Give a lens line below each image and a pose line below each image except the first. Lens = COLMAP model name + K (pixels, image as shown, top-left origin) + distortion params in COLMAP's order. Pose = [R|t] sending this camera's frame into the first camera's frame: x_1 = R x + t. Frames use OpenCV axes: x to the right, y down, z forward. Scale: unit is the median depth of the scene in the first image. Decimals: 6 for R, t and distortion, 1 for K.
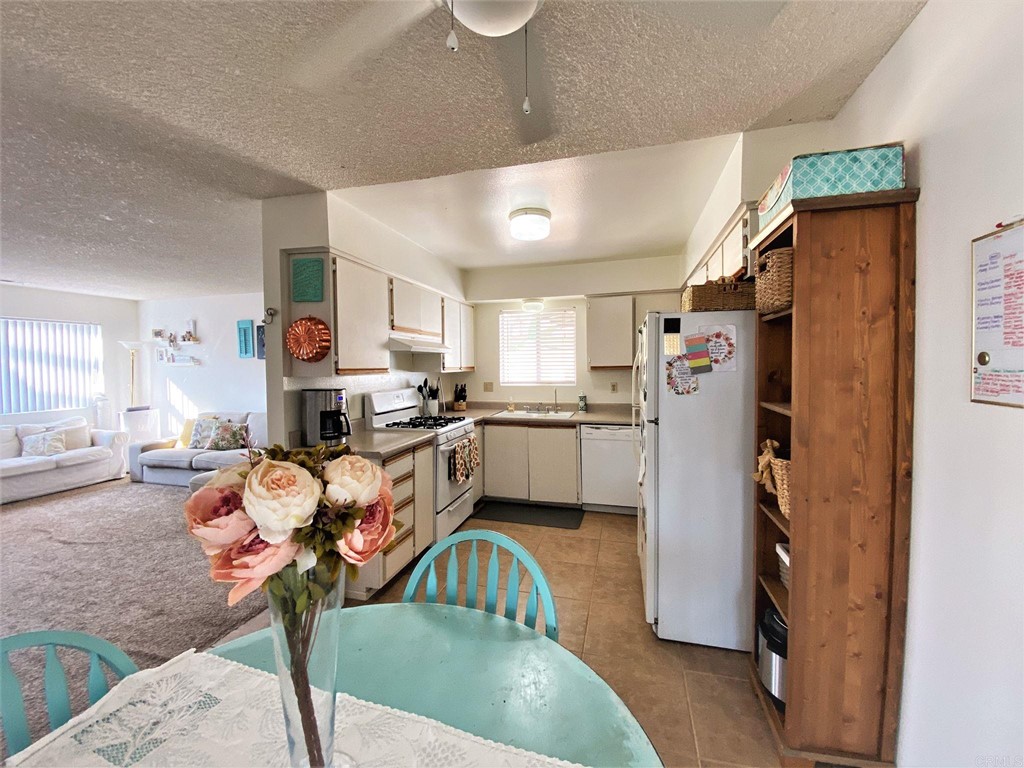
lens RADIAL K [[417.7, 0, 545.8], [0, 417.7, 380.6], [0, 0, 1]] dist [-0.011945, -0.008522]
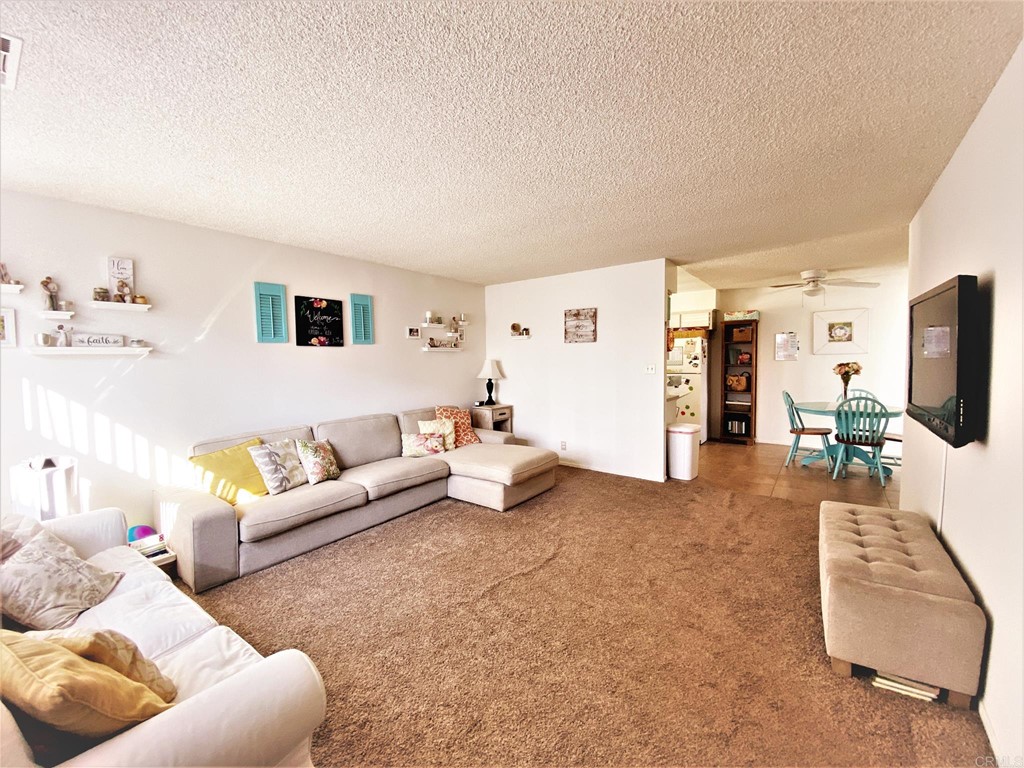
lens RADIAL K [[417.7, 0, 510.6], [0, 417.7, 388.7], [0, 0, 1]] dist [-0.011945, -0.008522]
pose [[0.381686, -0.062411, 0.922183, -1.349853], [0.044804, 0.997794, 0.048984, 0.000076], [-0.923206, 0.022621, 0.383640, 0.488406]]
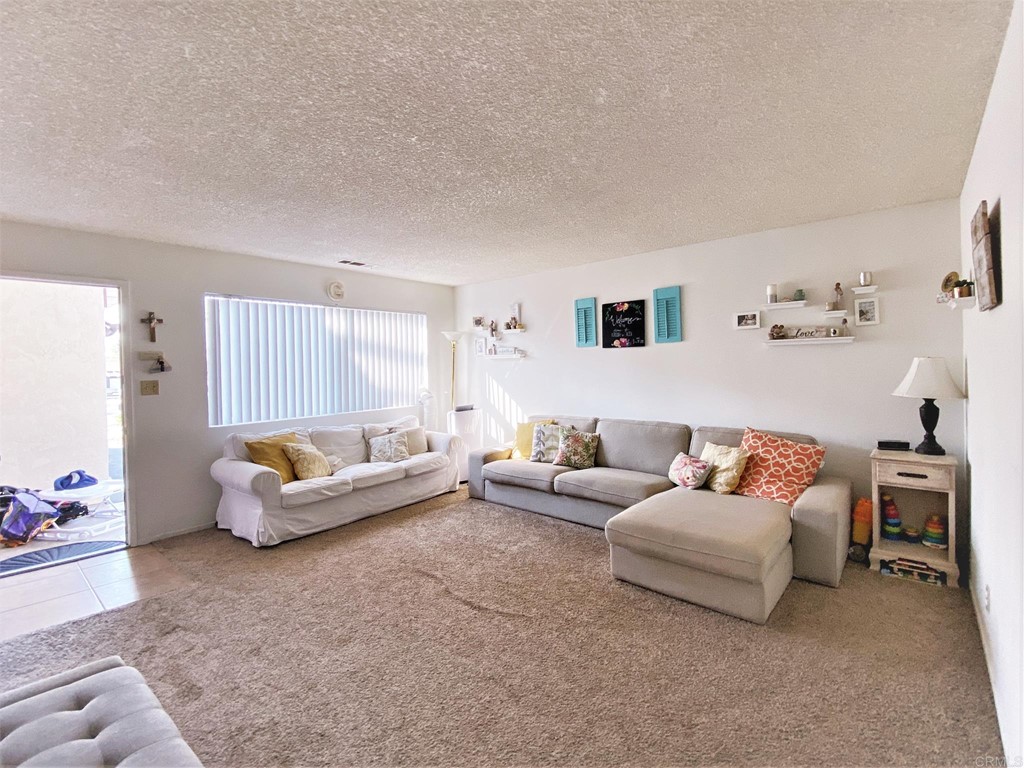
lens RADIAL K [[469.8, 0, 527.3], [0, 469.8, 371.9], [0, 0, 1]] dist [0.041420, -0.005570]
pose [[0.895157, -0.002348, -0.445746, -0.497070], [-0.001964, 0.999956, -0.009213, 0.000394], [0.445748, 0.009123, 0.895112, 0.194270]]
